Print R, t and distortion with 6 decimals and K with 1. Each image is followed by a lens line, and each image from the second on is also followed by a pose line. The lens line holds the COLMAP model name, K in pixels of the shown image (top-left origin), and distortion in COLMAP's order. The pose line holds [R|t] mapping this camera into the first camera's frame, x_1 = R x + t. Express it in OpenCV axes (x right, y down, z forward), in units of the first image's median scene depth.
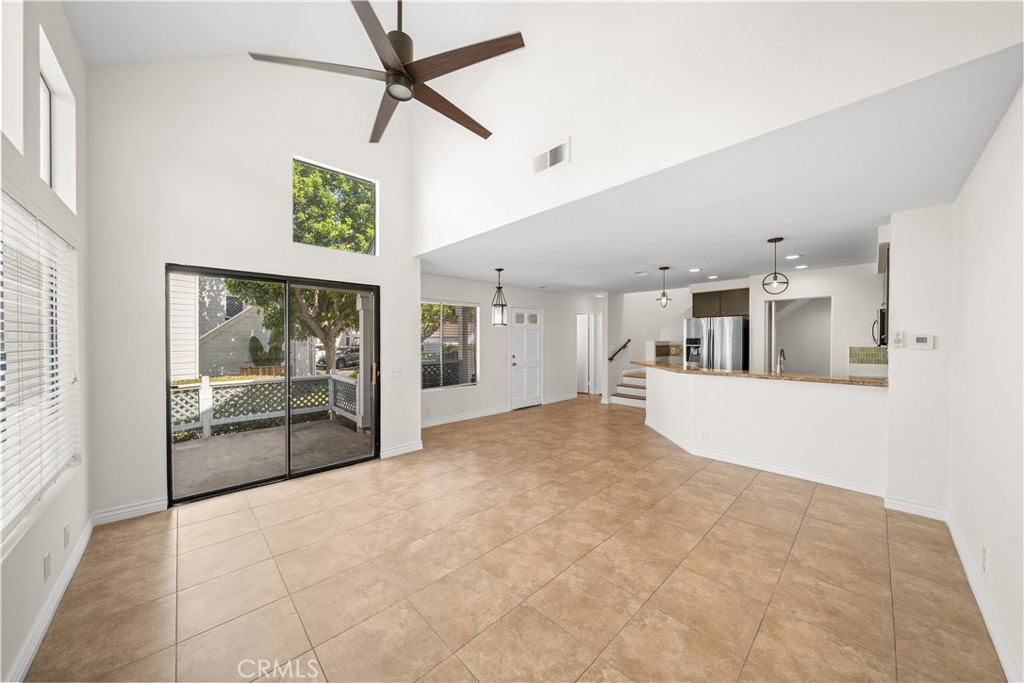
lens RADIAL K [[348.7, 0, 506.8], [0, 348.7, 341.5], [0, 0, 1]] dist [-0.005784, -0.000184]
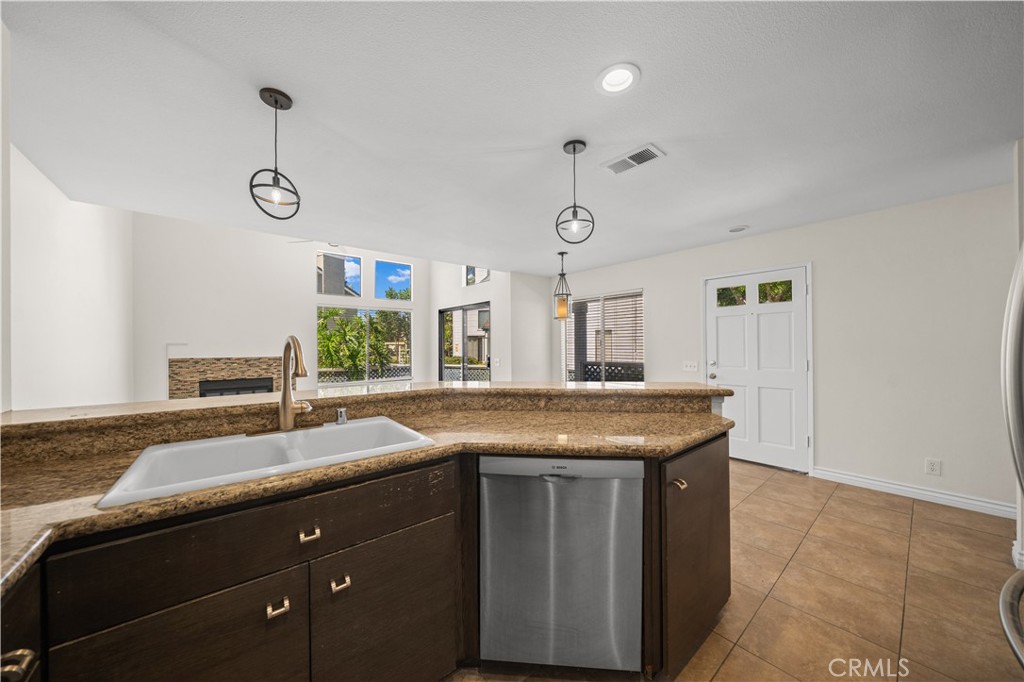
lens RADIAL K [[348.7, 0, 508.8], [0, 348.7, 344.0], [0, 0, 1]] dist [-0.005784, -0.000184]
pose [[-0.063749, -0.005658, -0.997950, 1.222804], [-0.001673, 0.999983, -0.005563, 0.030074], [0.997965, 0.001315, -0.063758, 1.354948]]
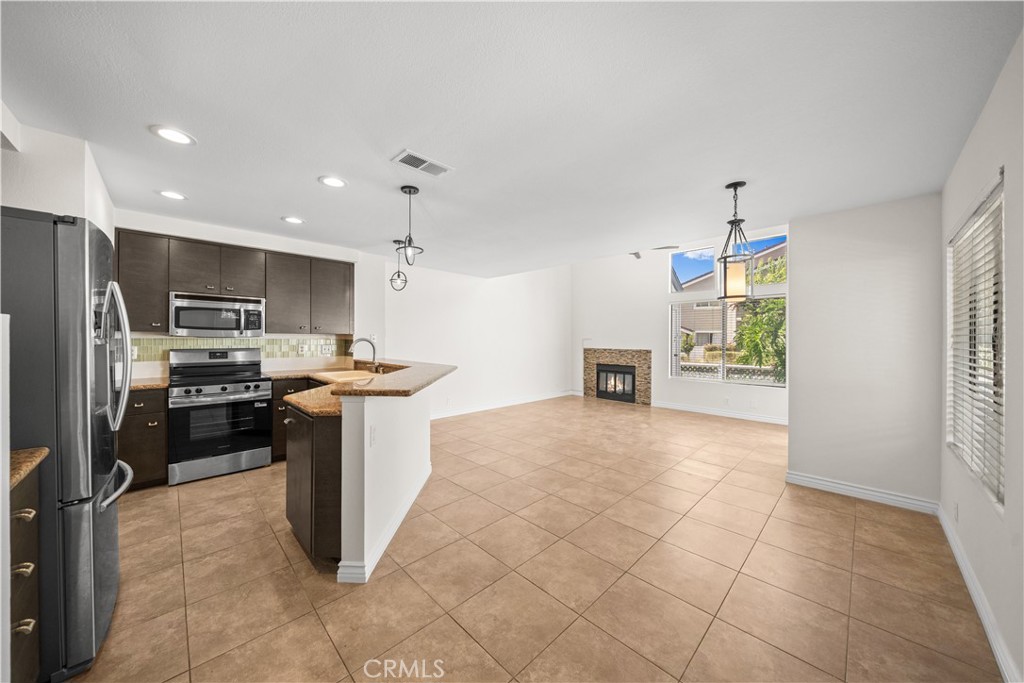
lens RADIAL K [[348.7, 0, 508.7], [0, 348.7, 337.8], [0, 0, 1]] dist [-0.005784, -0.000184]
pose [[-0.999799, -0.005927, -0.019150, 0.446231], [-0.006003, 0.999974, 0.003881, 0.011230], [0.019127, 0.003996, -0.999809, 2.173366]]
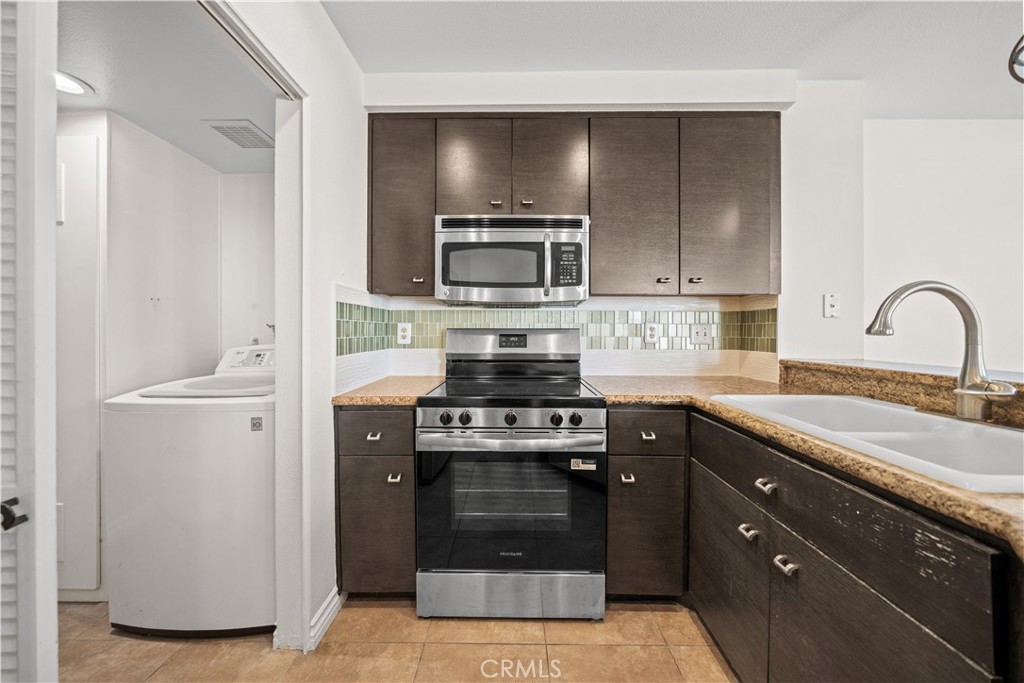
lens RADIAL K [[348.7, 0, 512.8], [0, 348.7, 335.8], [0, 0, 1]] dist [-0.005784, -0.000184]
pose [[-0.721542, -0.008037, 0.692324, 0.916045], [0.001317, 0.999915, 0.012981, 0.057752], [-0.692369, 0.010278, -0.721470, 1.512227]]
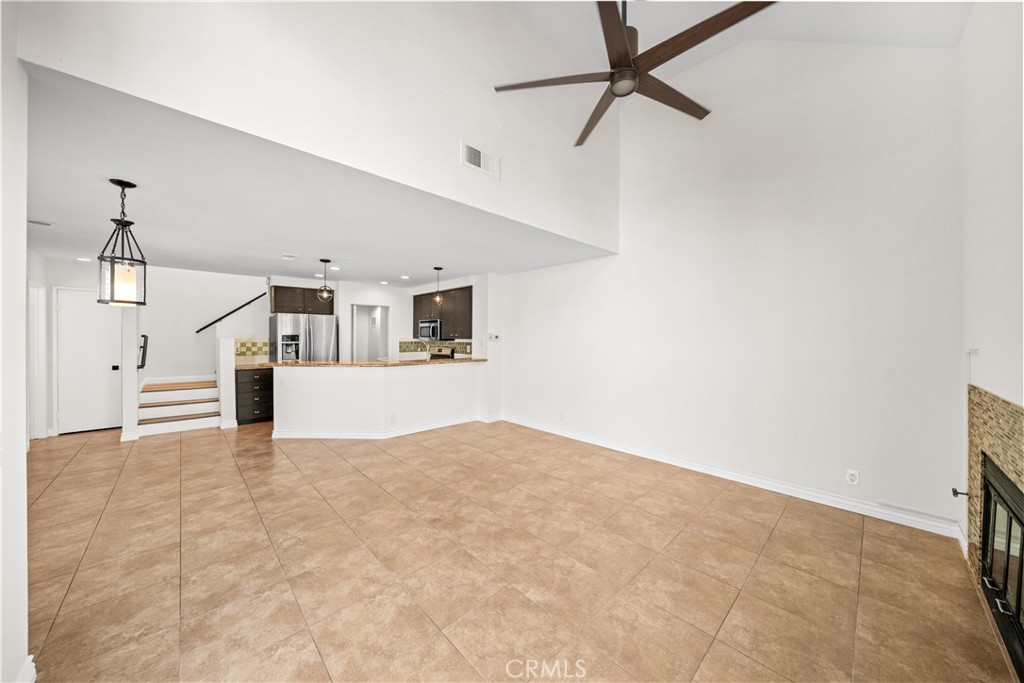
lens RADIAL K [[348.7, 0, 510.1], [0, 348.7, 338.9], [0, 0, 1]] dist [-0.005784, -0.000184]
pose [[-0.004983, -0.004695, 0.999977, -0.706336], [0.002226, 0.999986, 0.004706, -0.002068], [-0.999985, 0.002250, -0.004973, 0.720136]]
